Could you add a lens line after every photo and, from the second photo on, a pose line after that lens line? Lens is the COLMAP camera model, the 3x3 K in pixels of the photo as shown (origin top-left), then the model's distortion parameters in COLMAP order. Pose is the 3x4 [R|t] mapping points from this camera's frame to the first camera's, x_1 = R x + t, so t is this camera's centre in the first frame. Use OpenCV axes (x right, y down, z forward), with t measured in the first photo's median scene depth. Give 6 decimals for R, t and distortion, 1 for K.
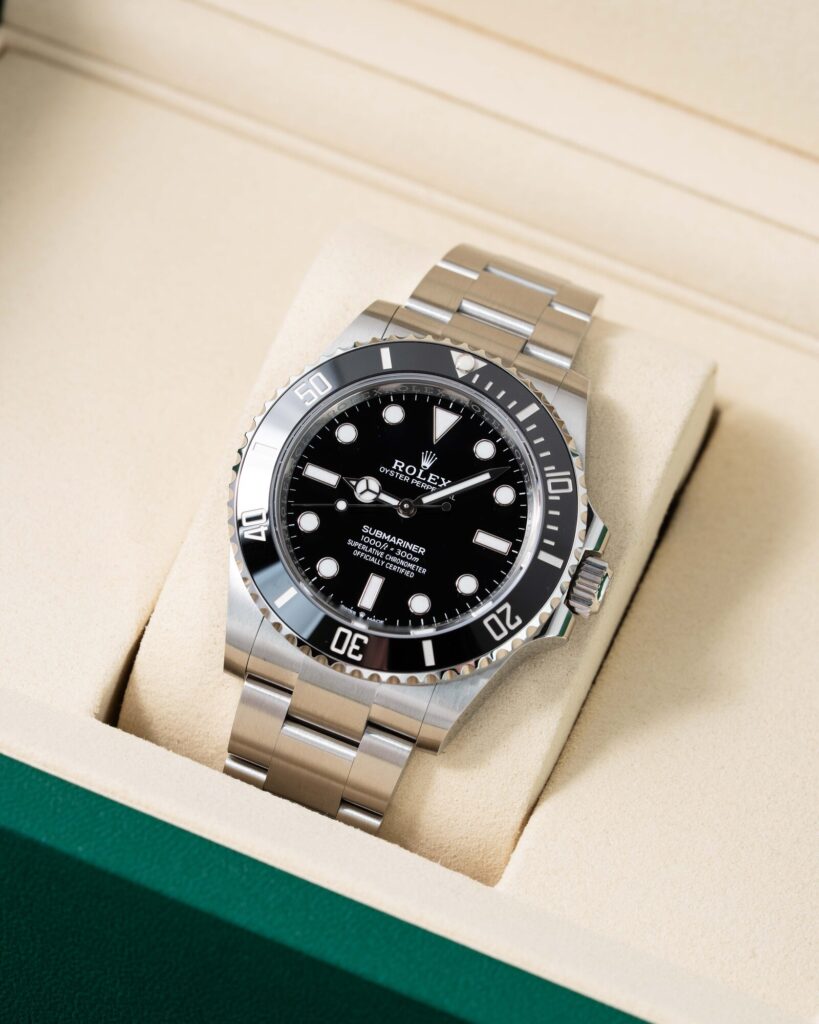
lens RADIAL K [[6667.6, 0, 410.6], [0, 6667.6, 510.2], [0, 0, 1]] dist [0.631956, 0.000000]
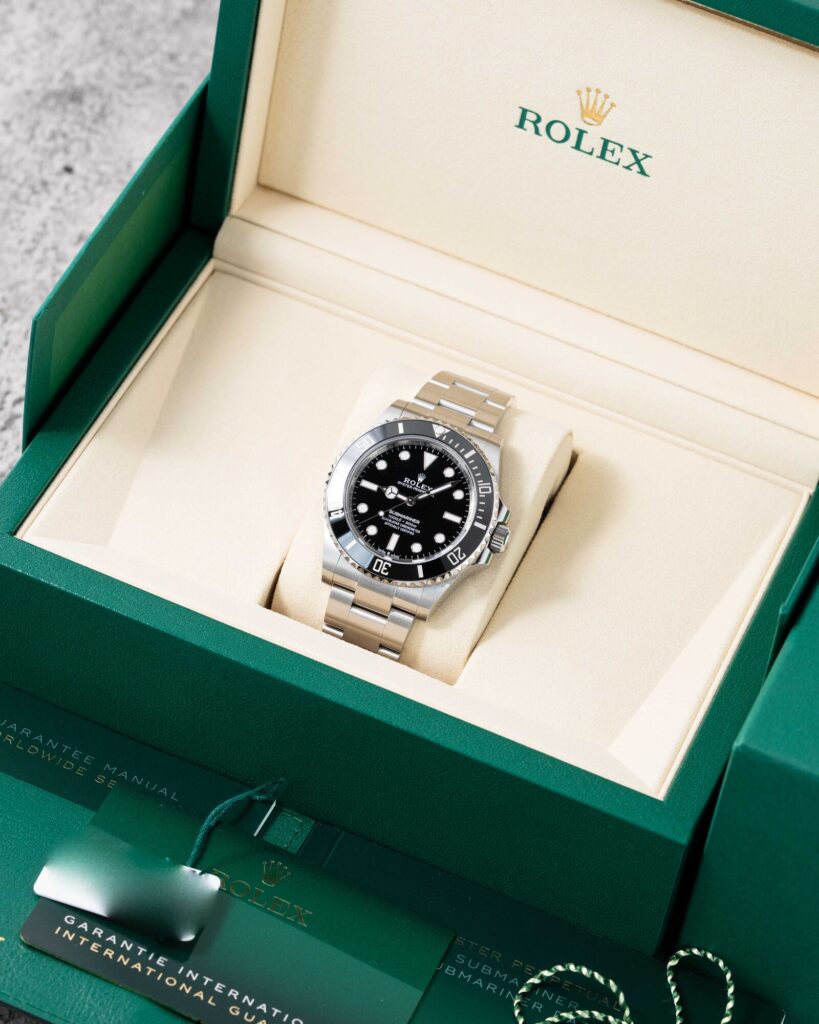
lens RADIAL K [[6667.6, 0, 409.1], [0, 6667.6, 512.9], [0, 0, 1]] dist [0.631956, 0.000000]
pose [[0.999462, -0.003476, -0.032603, 0.065088], [0.003092, 0.999925, -0.011816, 0.027210], [0.032642, 0.011709, 0.999399, -1.033746]]
